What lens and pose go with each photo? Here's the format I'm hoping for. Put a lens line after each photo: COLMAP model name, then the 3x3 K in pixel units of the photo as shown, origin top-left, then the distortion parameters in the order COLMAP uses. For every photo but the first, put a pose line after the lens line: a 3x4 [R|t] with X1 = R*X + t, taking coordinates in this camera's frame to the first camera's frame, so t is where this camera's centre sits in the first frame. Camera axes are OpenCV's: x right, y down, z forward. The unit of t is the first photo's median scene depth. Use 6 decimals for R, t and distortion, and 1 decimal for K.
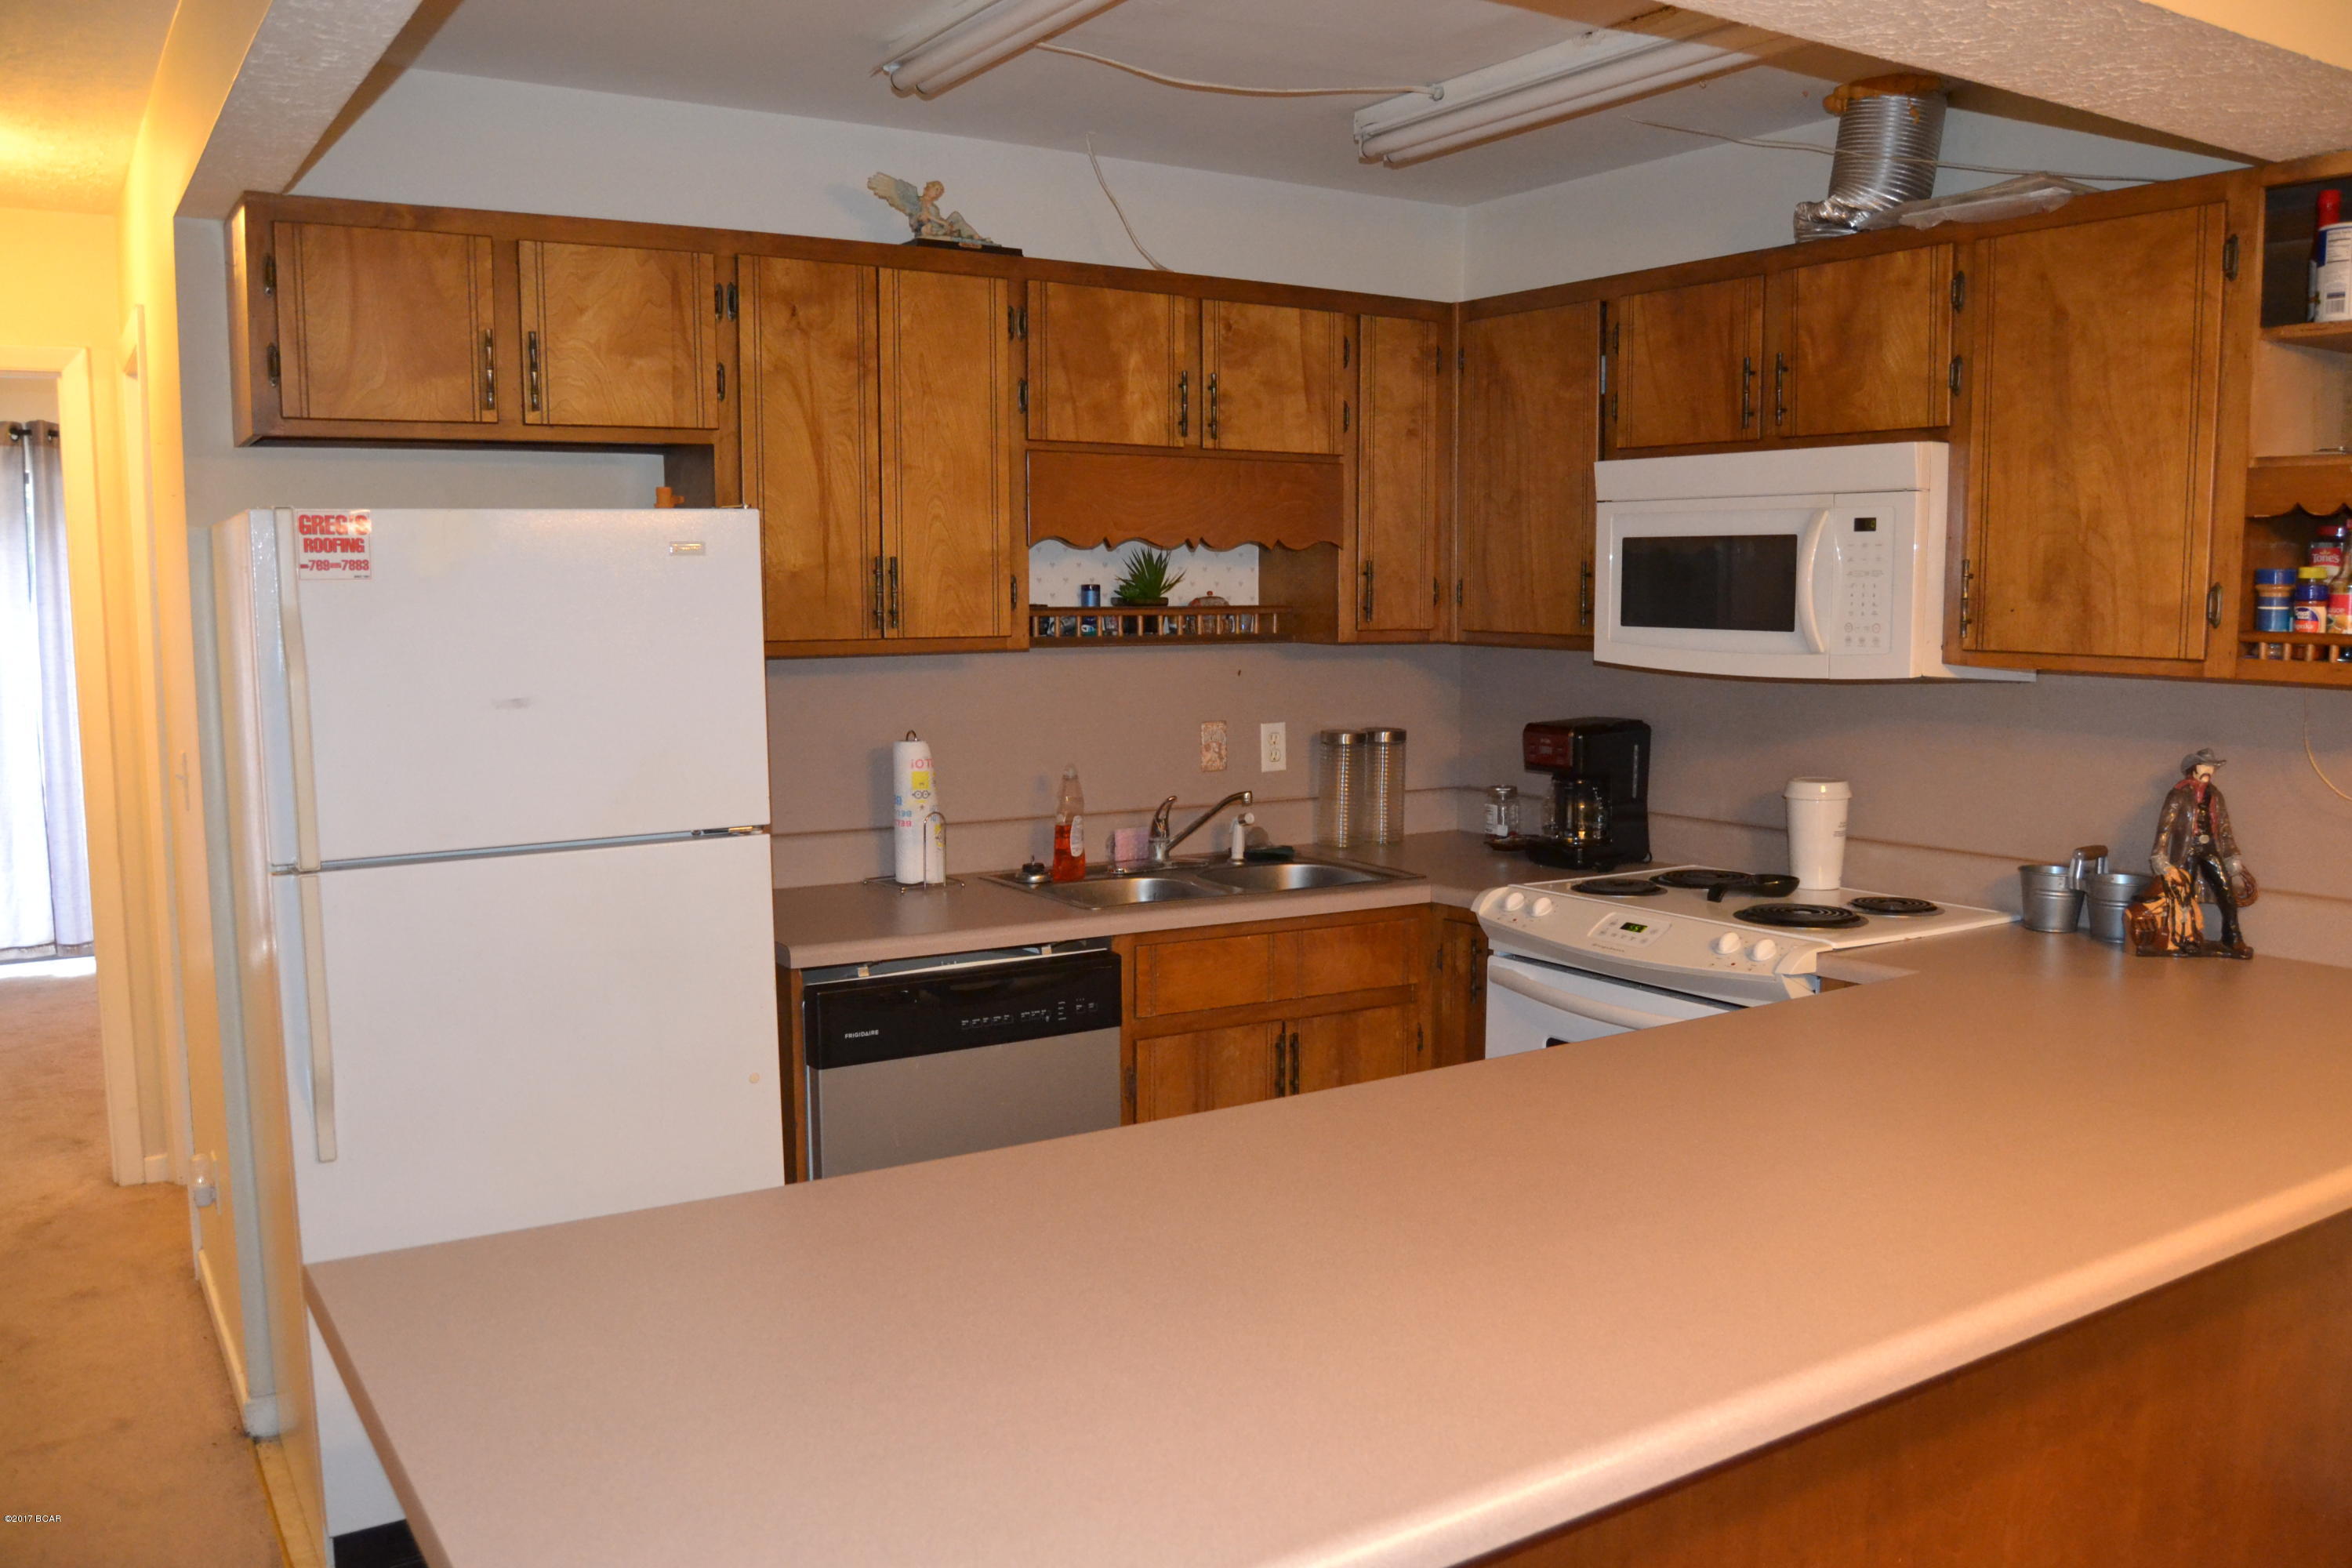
lens RADIAL K [[1872.7, 0, 1176.0], [0, 1872.7, 784.0], [0, 0, 1]] dist [-0.098808, 0.043008]
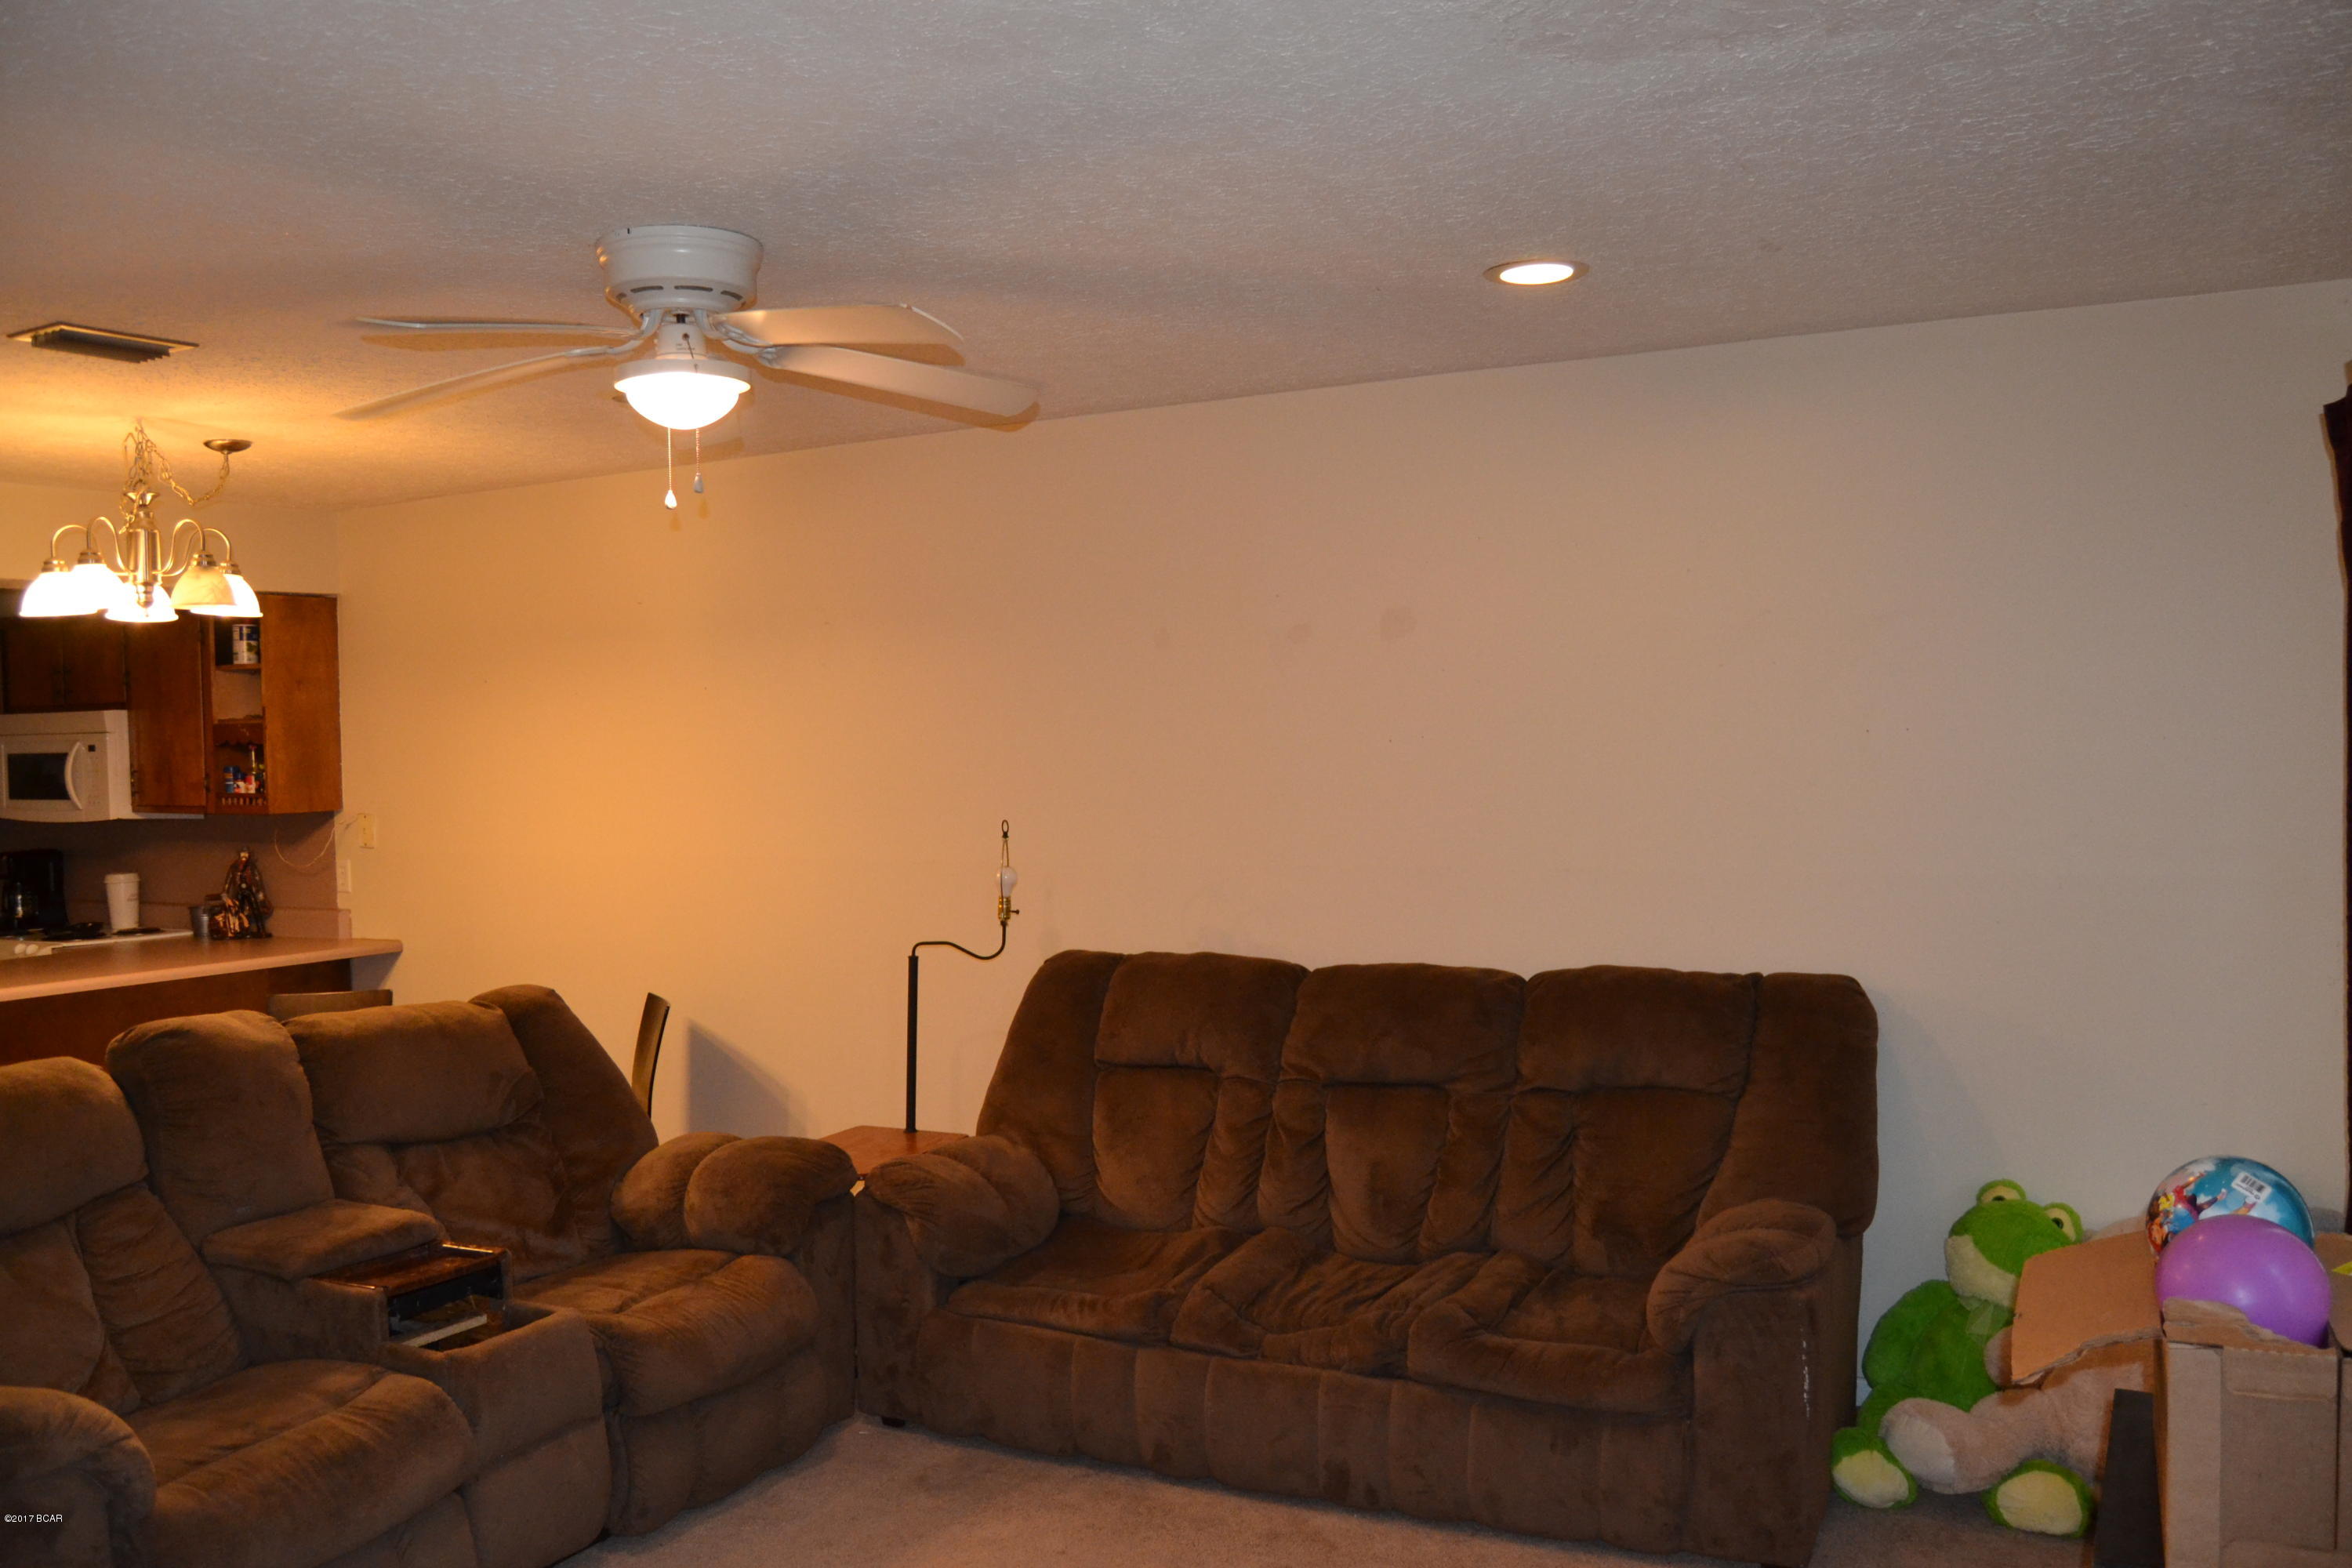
lens RADIAL K [[1872.7, 0, 1176.0], [0, 1872.7, 784.0], [0, 0, 1]] dist [-0.098808, 0.043008]
pose [[0.880107, -0.029927, 0.473832, 0.415047], [0.070397, 0.995205, -0.067900, 0.112407], [-0.469528, 0.093116, 0.877994, -1.227540]]
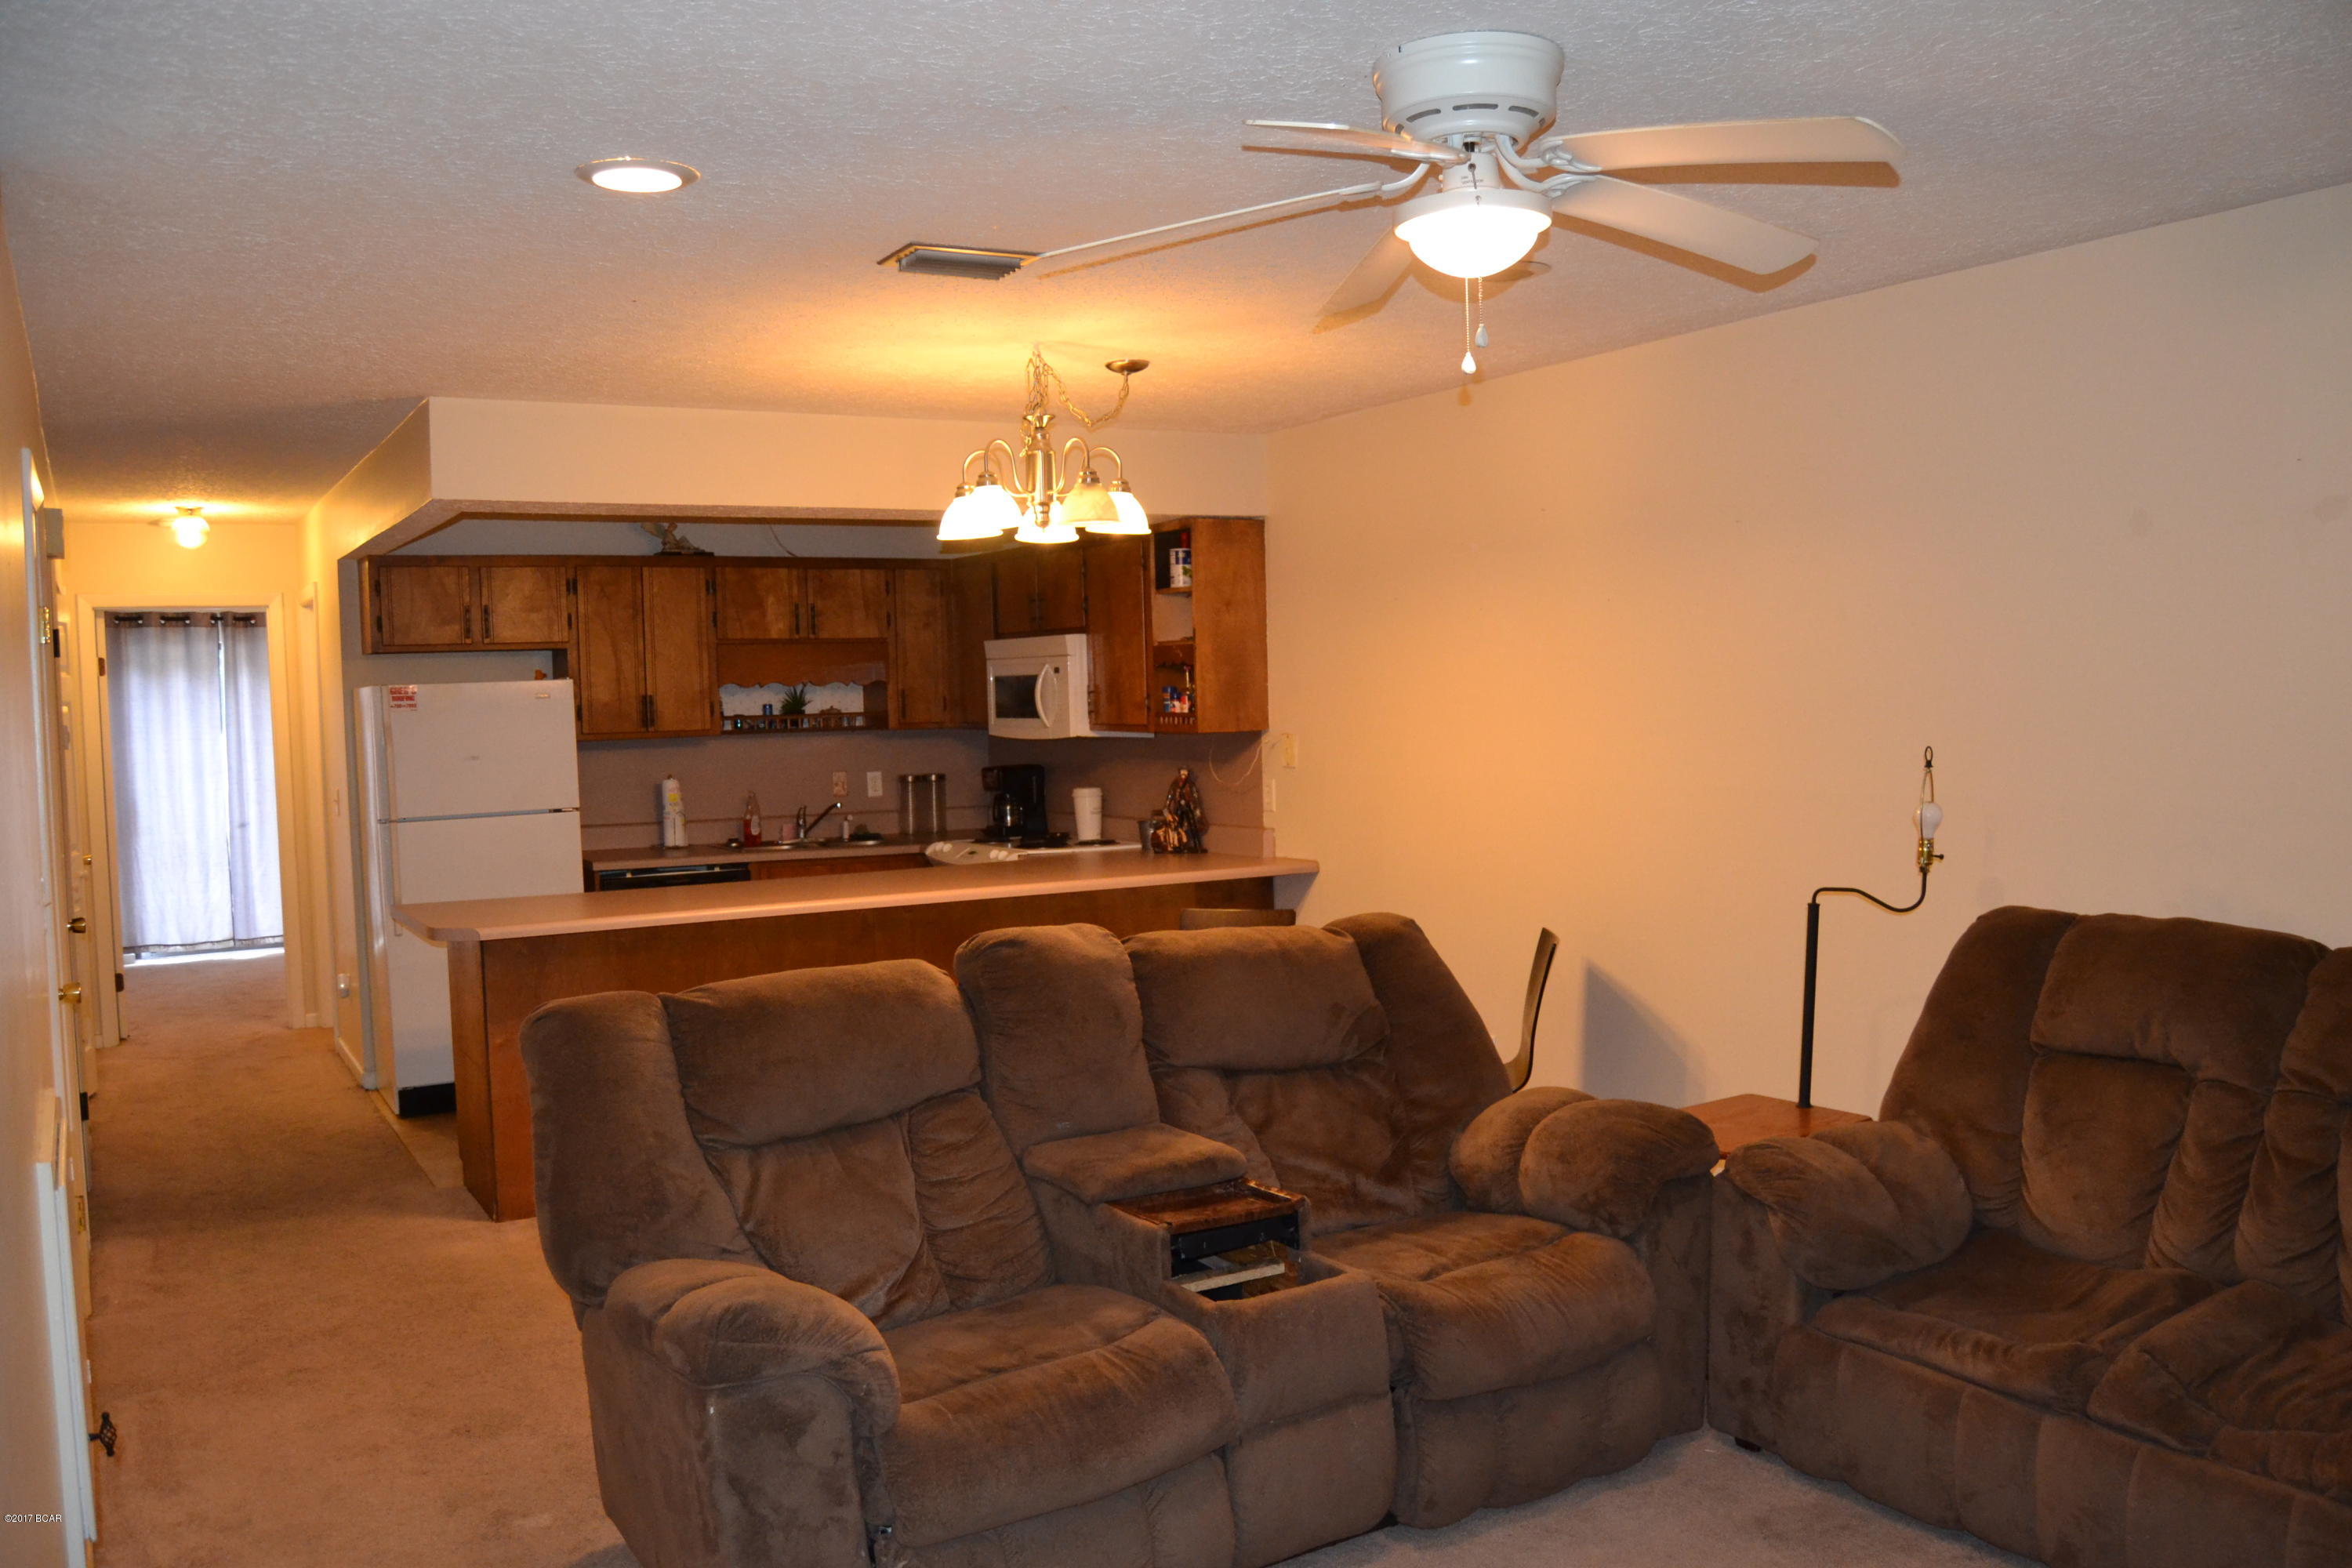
lens RADIAL K [[1872.7, 0, 1176.0], [0, 1872.7, 784.0], [0, 0, 1]] dist [-0.098808, 0.043008]
pose [[0.998959, -0.021055, -0.040465, 0.529616], [0.018756, 0.998234, -0.056367, 0.114356], [0.041580, 0.055550, 0.997590, -1.114387]]
